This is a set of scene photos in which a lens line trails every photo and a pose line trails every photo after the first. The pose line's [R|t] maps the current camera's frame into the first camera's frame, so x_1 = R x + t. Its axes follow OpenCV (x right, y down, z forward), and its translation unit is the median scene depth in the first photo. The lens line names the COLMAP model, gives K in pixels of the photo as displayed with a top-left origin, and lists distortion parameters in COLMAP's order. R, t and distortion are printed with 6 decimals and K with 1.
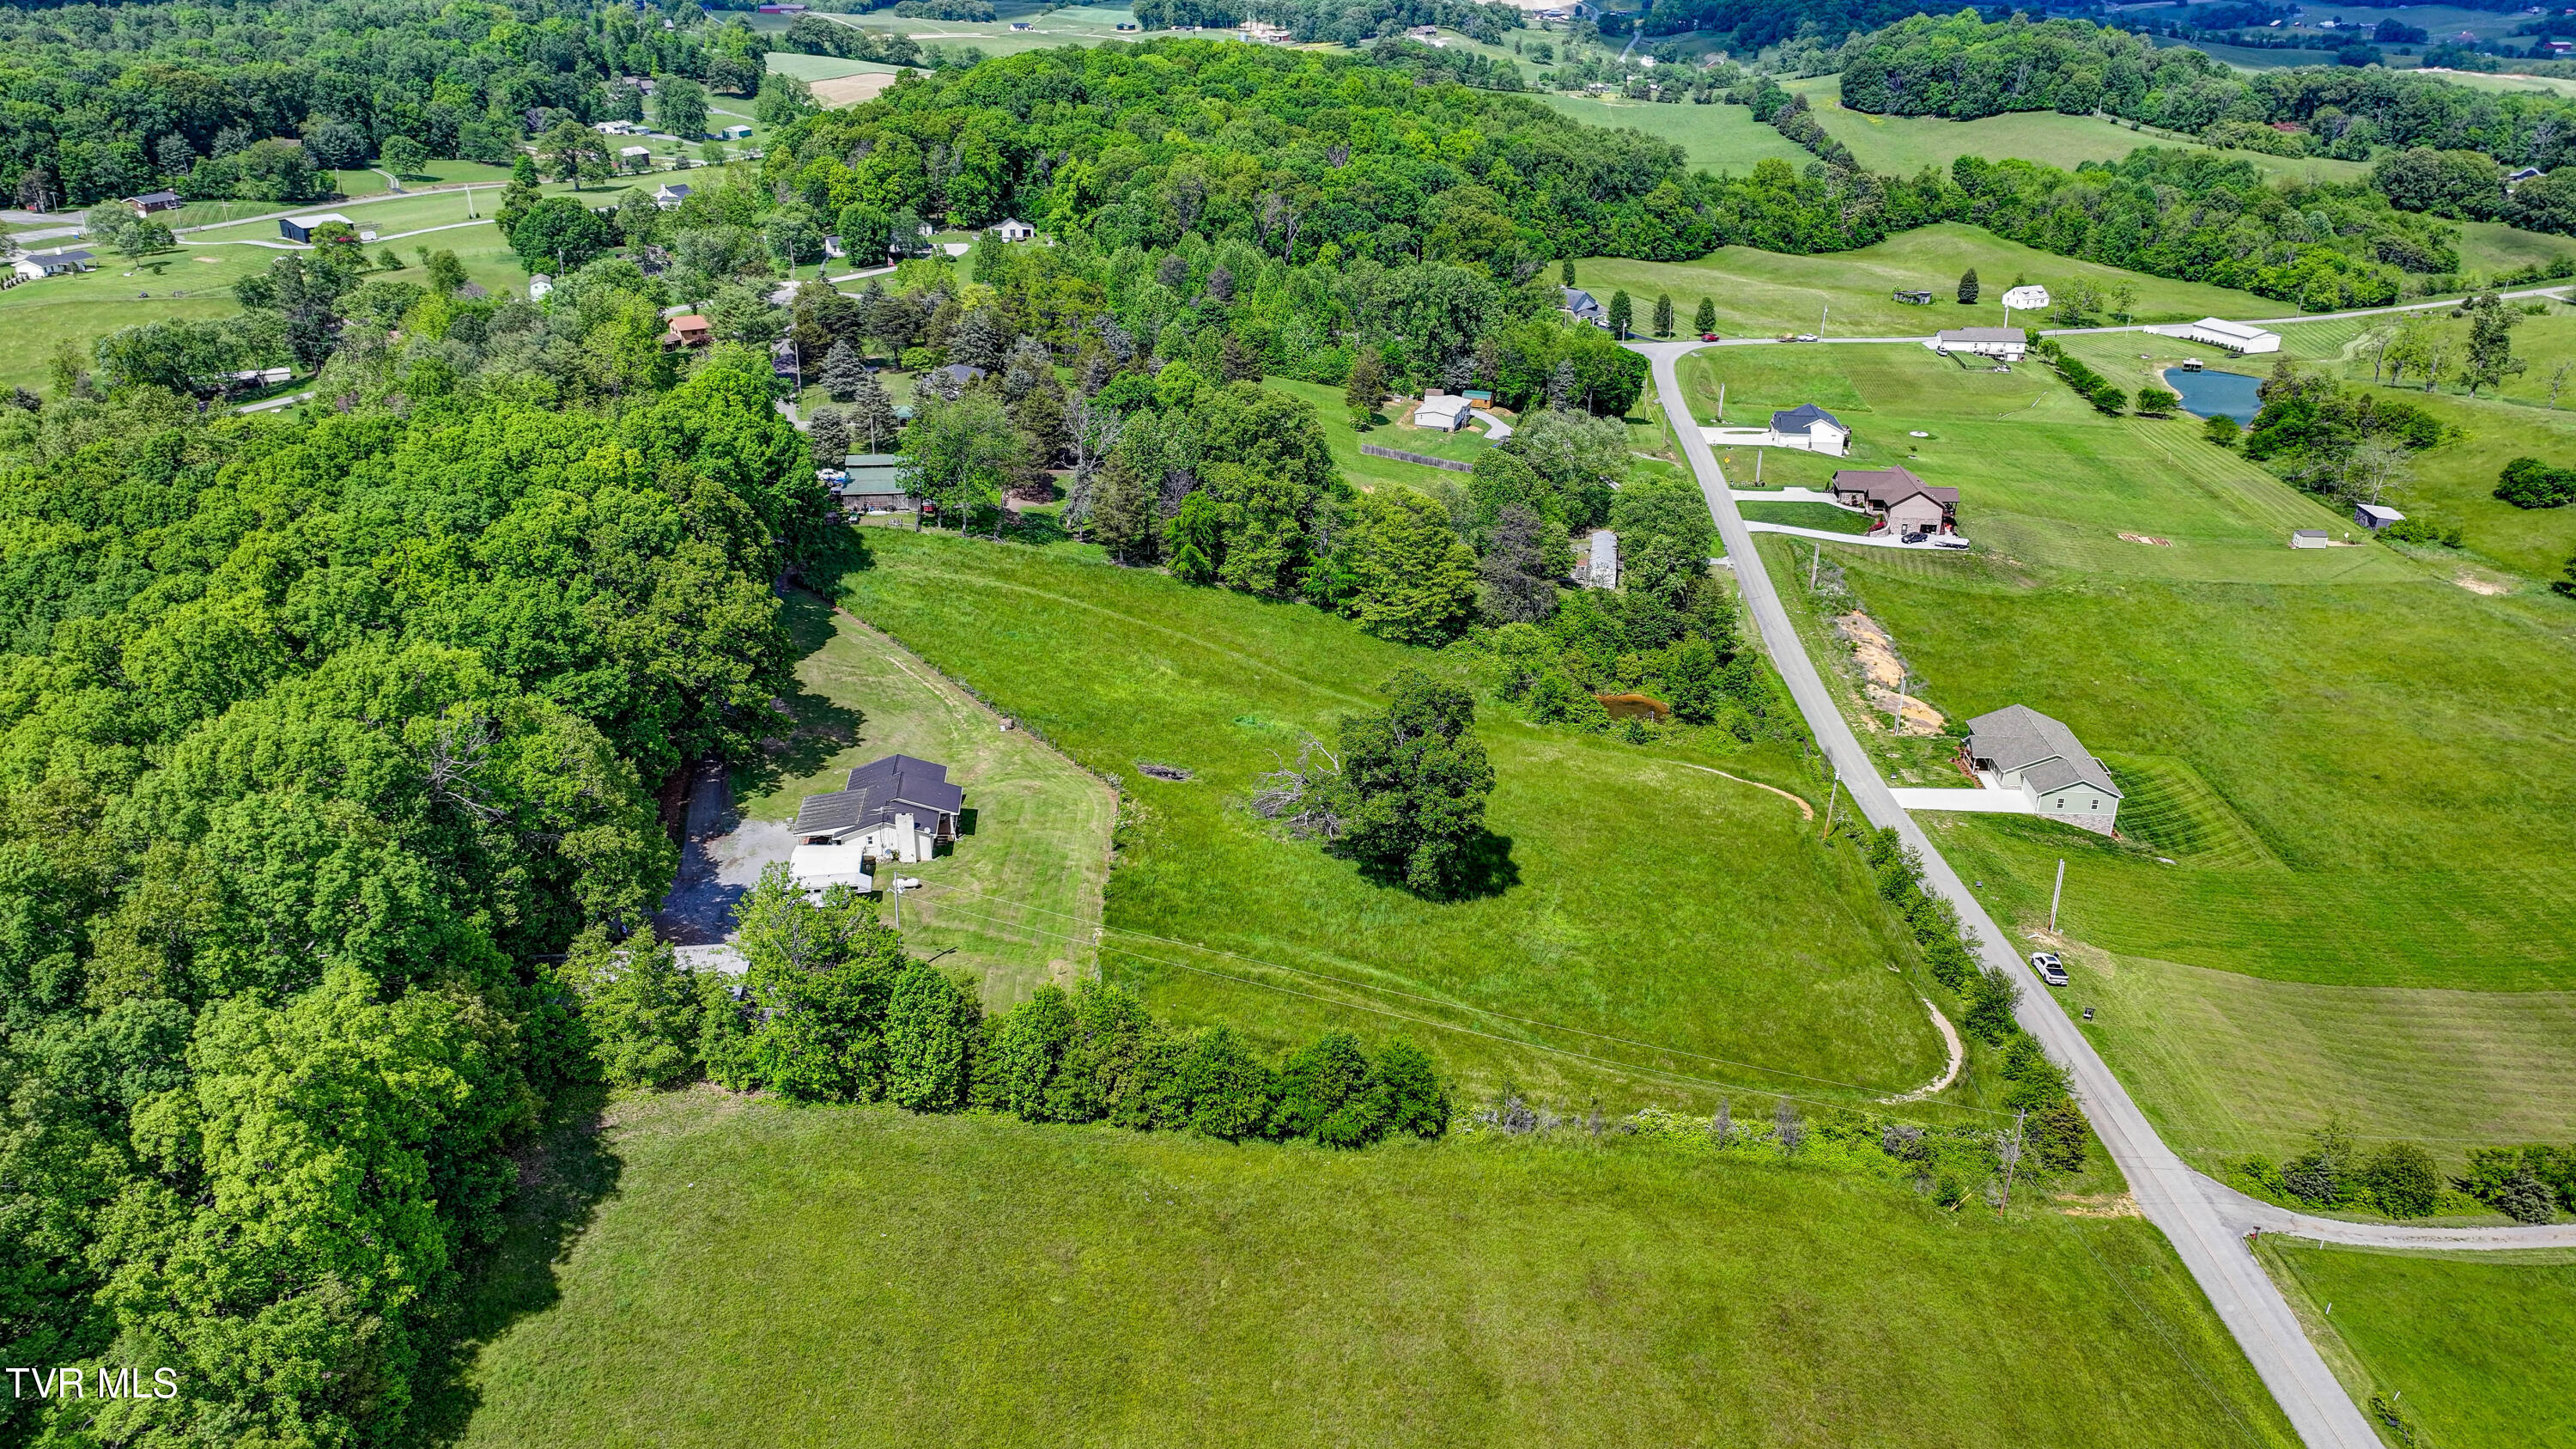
lens RADIAL K [[1792.5, 0, 1288.0], [0, 1792.5, 724.5], [0, 0, 1]] dist [-0.005524, 0.025724]
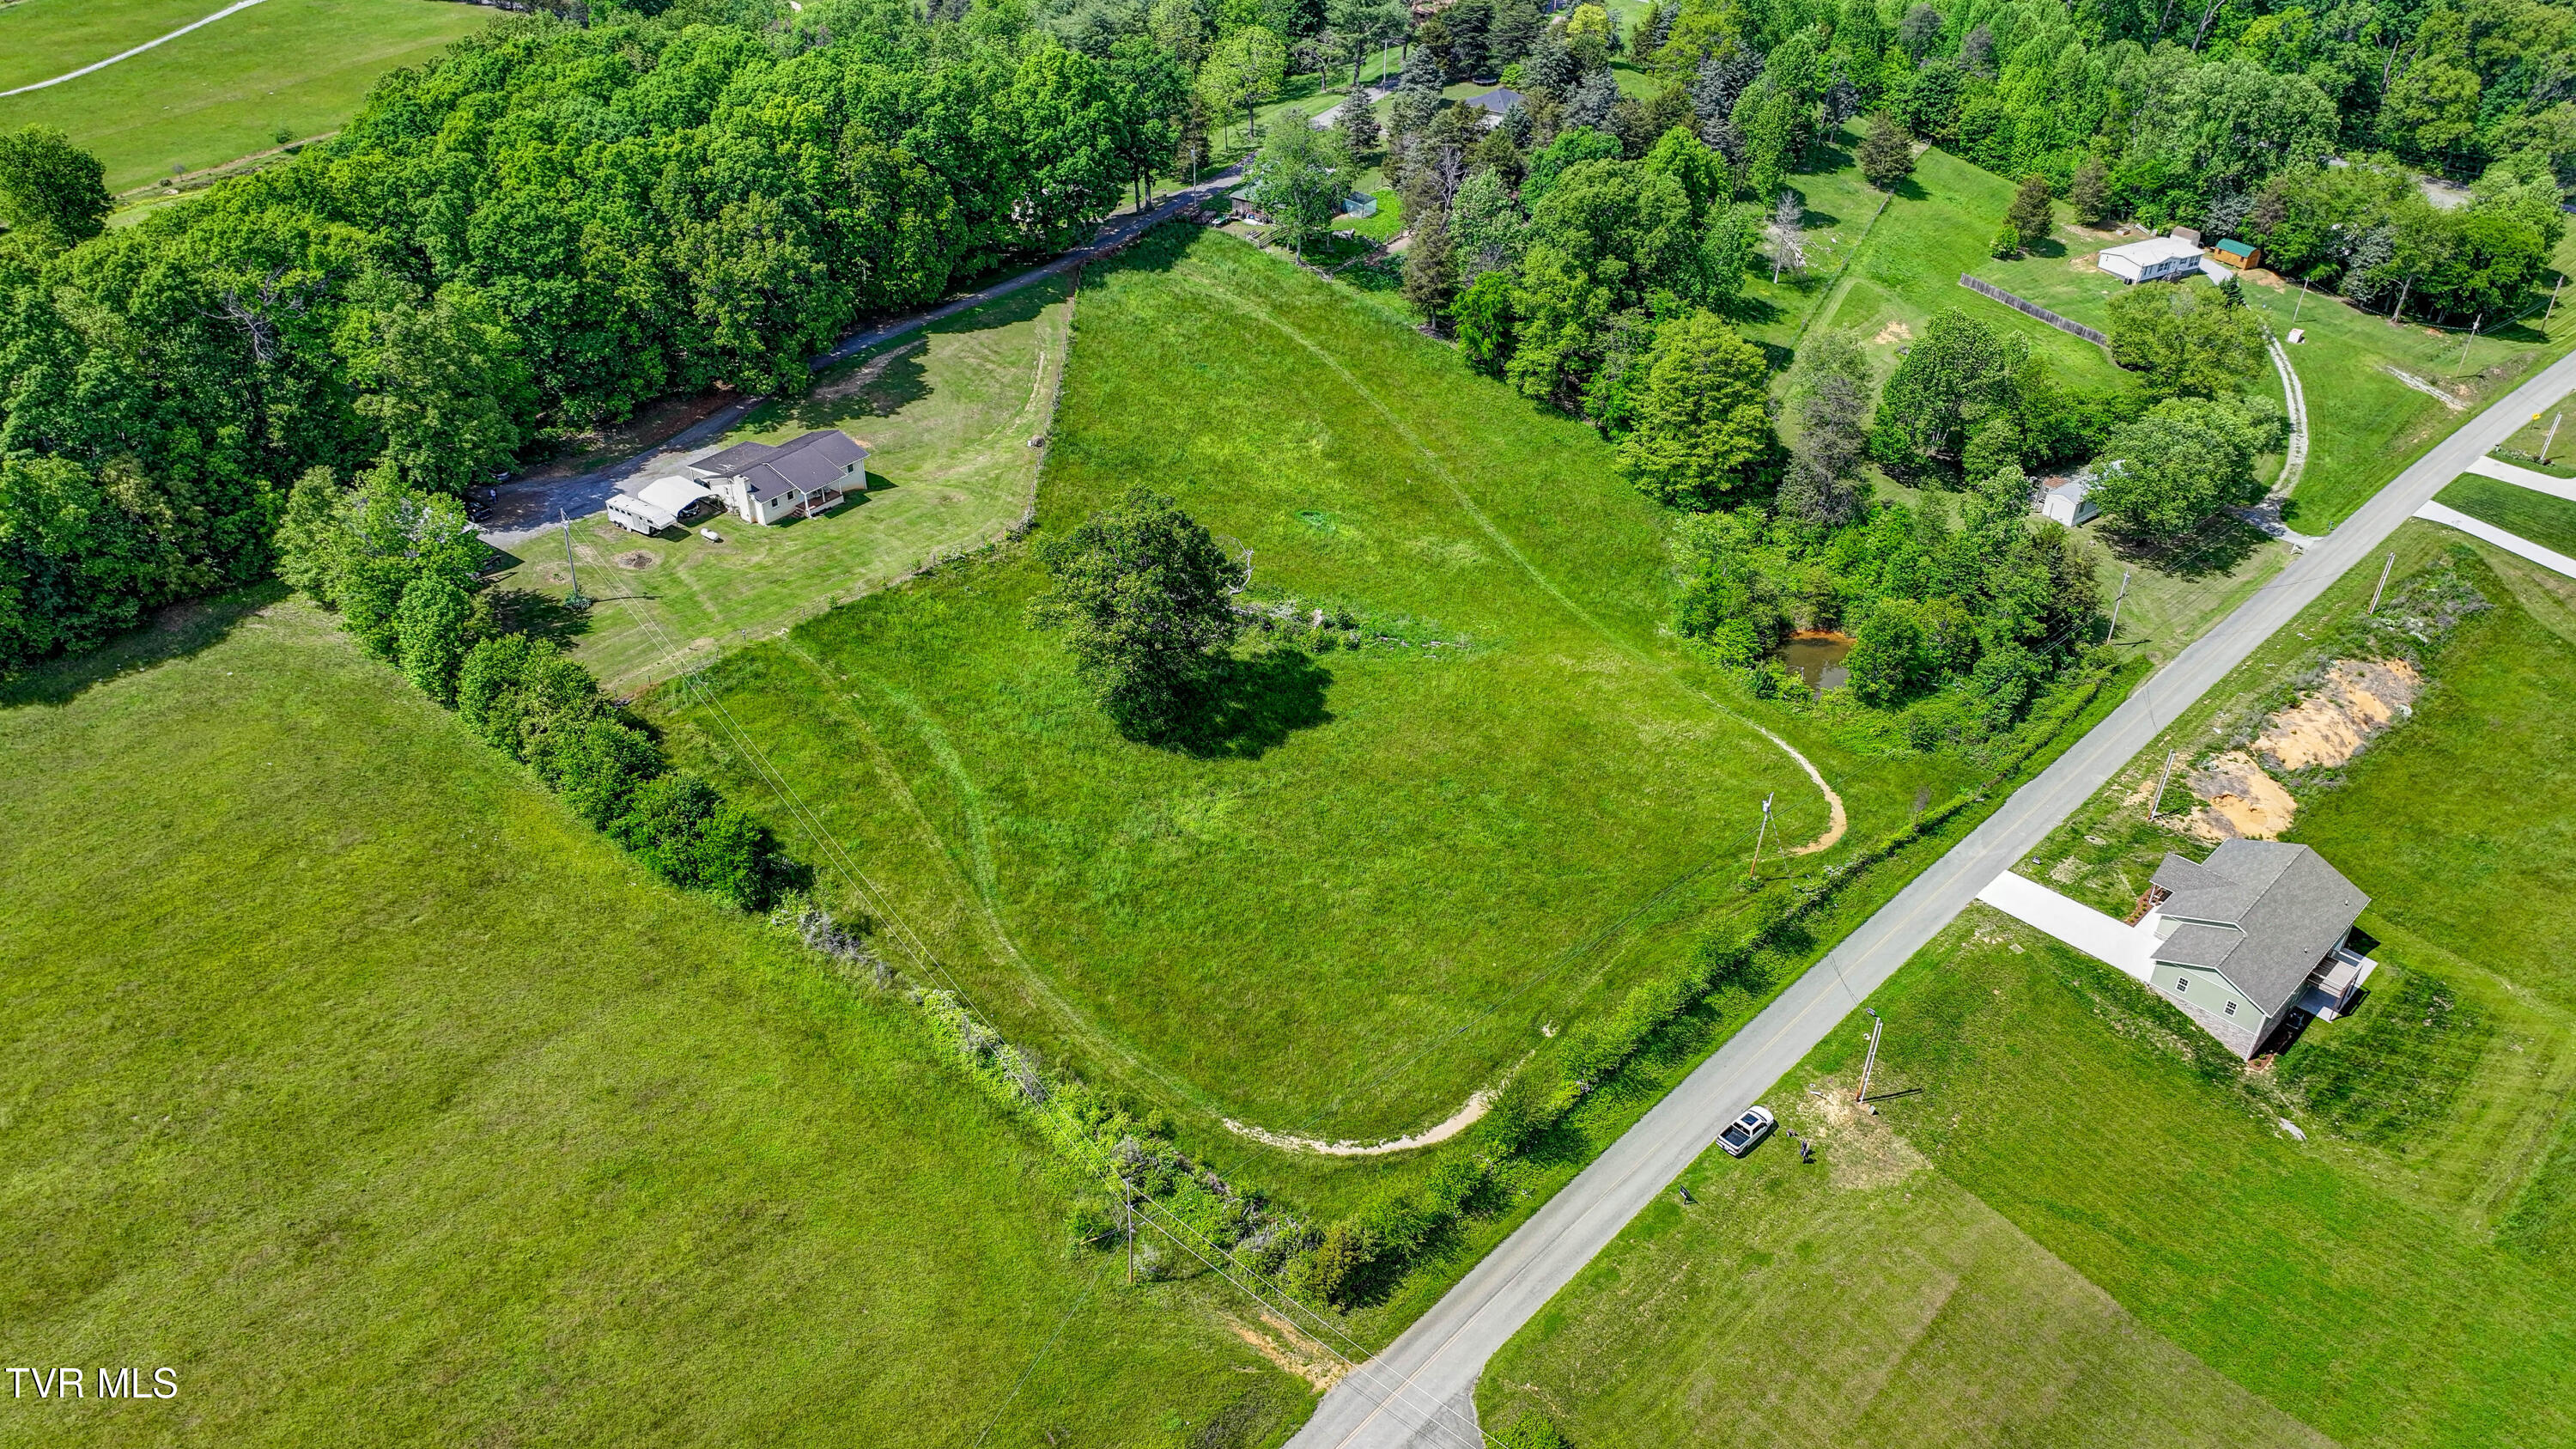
lens RADIAL K [[1792.5, 0, 1288.0], [0, 1792.5, 724.5], [0, 0, 1]] dist [-0.005524, 0.025724]
pose [[0.738103, 0.364031, -0.568054, 0.492138], [-0.269081, 0.930922, 0.246939, -0.117388], [0.618708, -0.029414, 0.785071, 0.228938]]
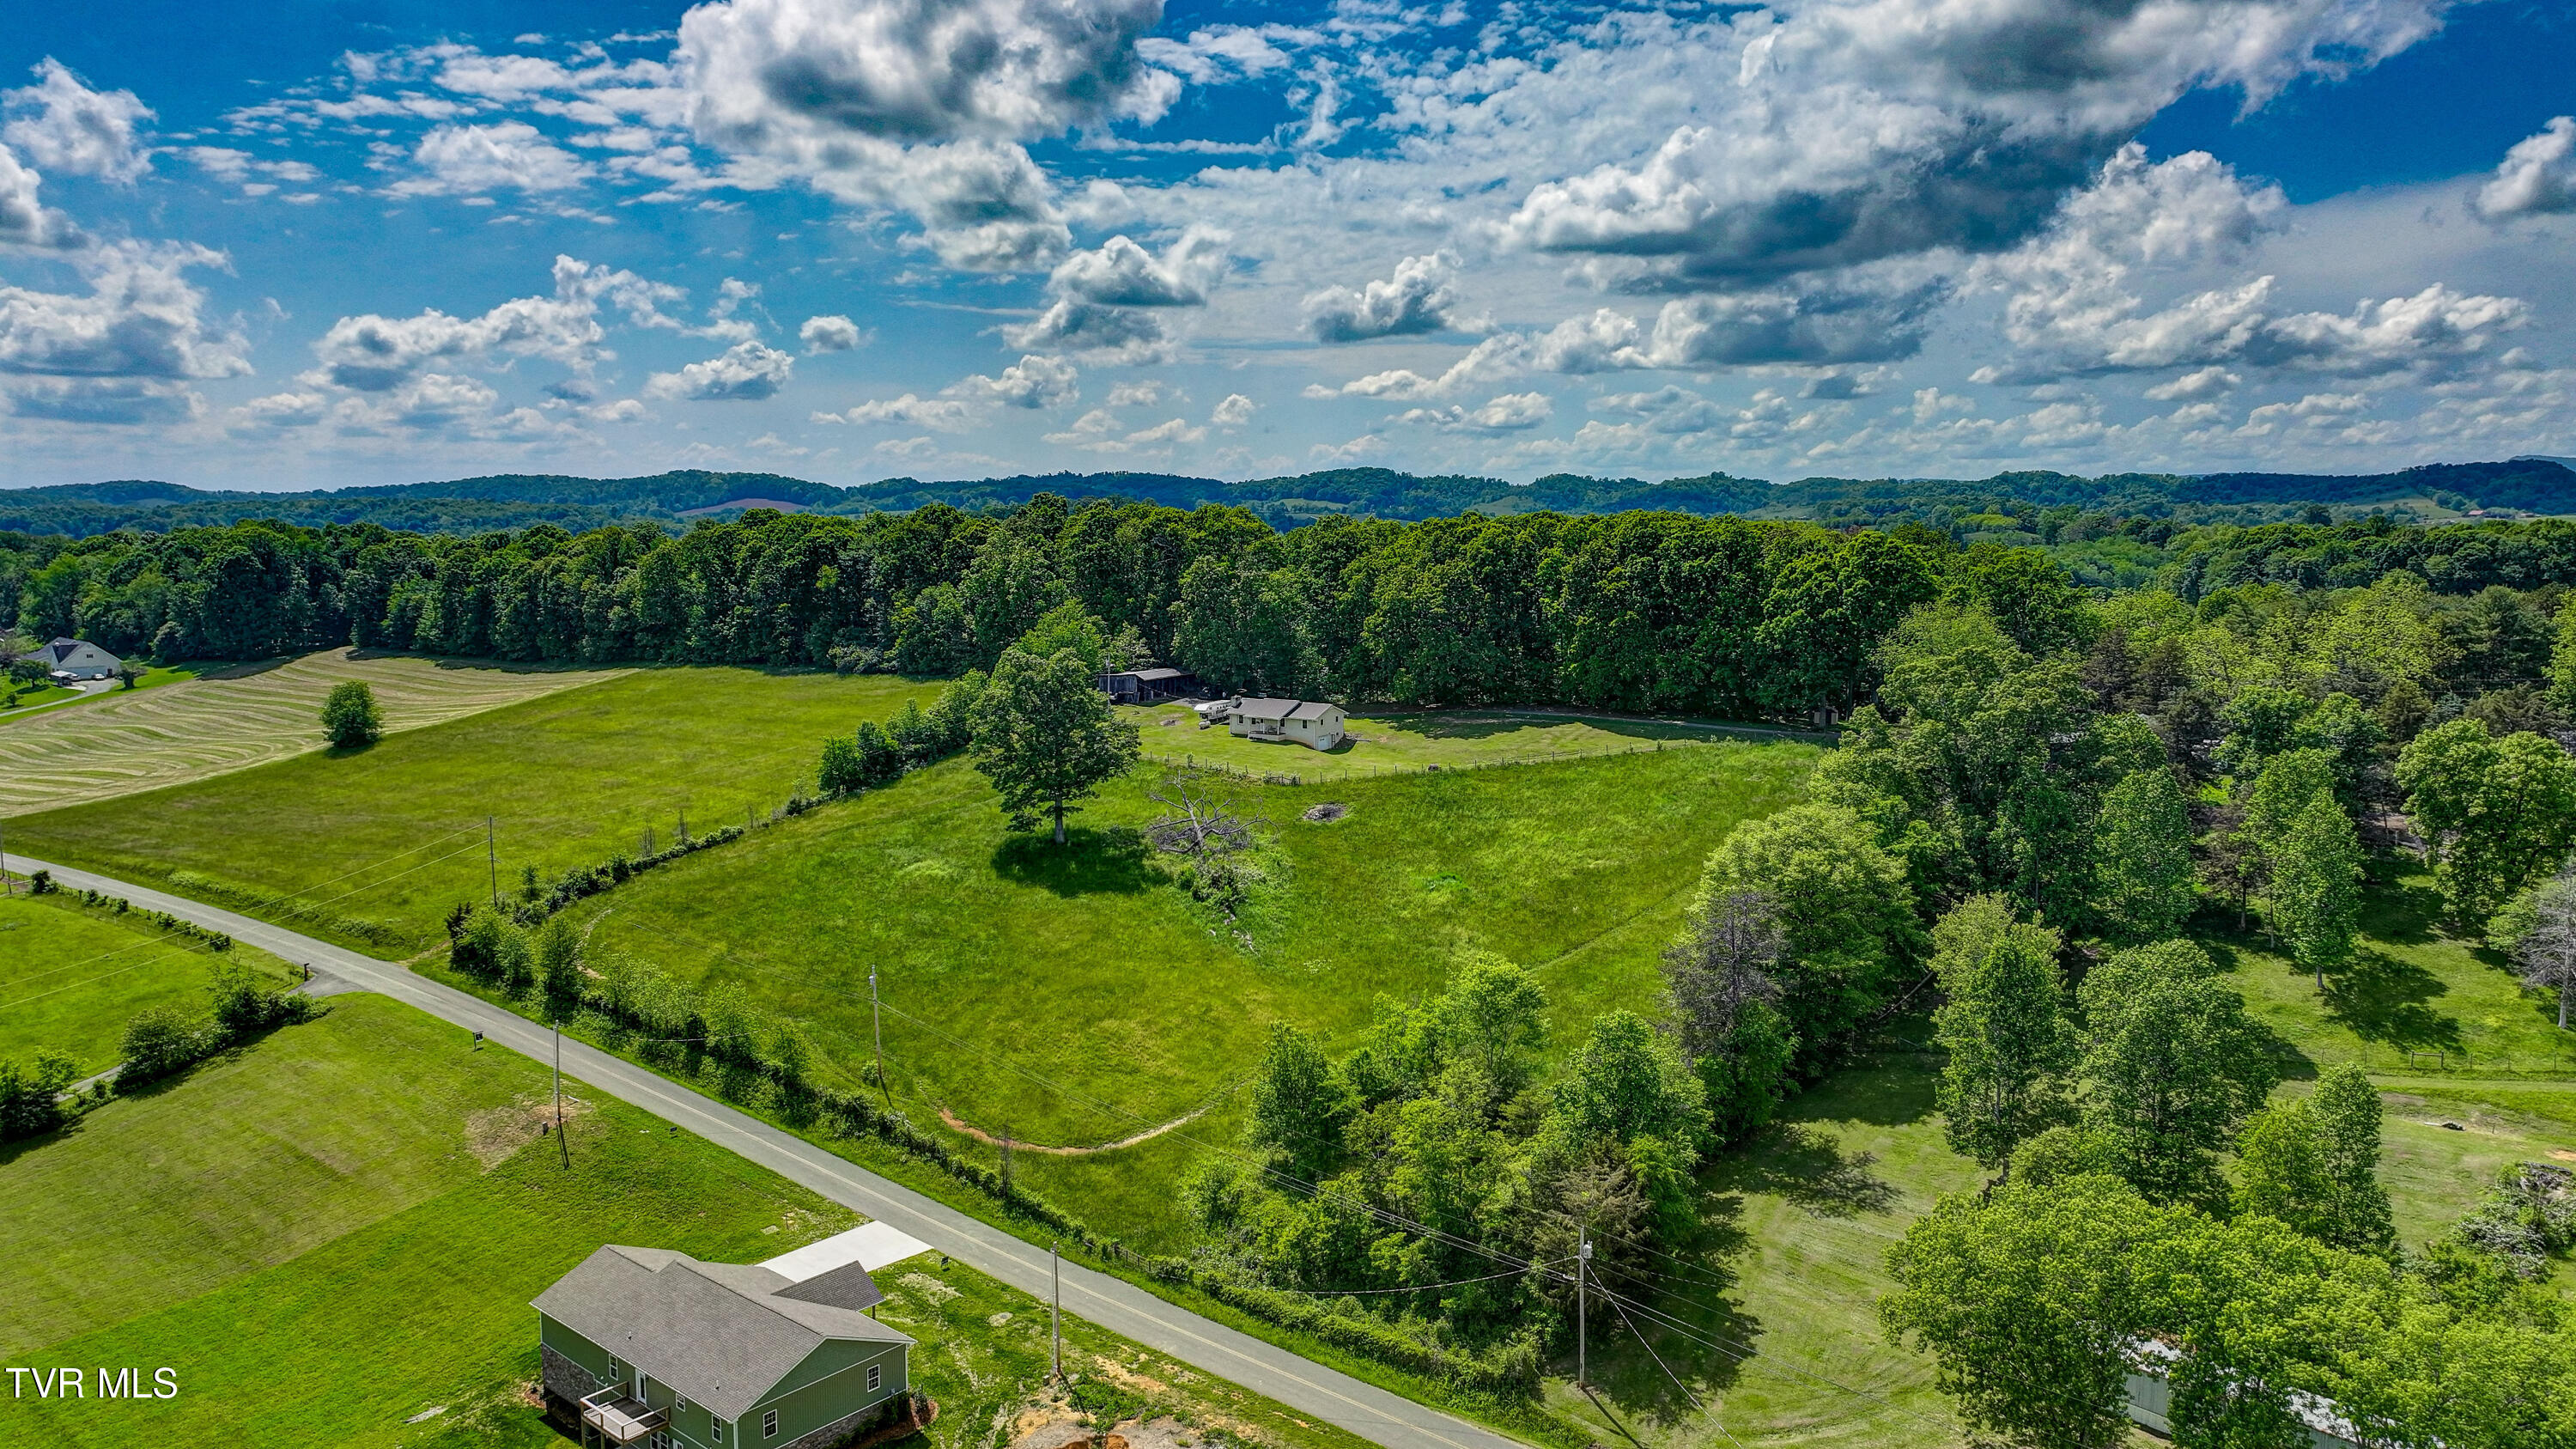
lens RADIAL K [[1792.5, 0, 1288.0], [0, 1792.5, 724.5], [0, 0, 1]] dist [-0.005524, 0.025724]
pose [[-0.601616, 0.087318, -0.793998, 0.668621], [-0.329814, 0.878167, 0.346476, -0.323898], [0.727517, 0.470317, -0.499521, 1.234776]]
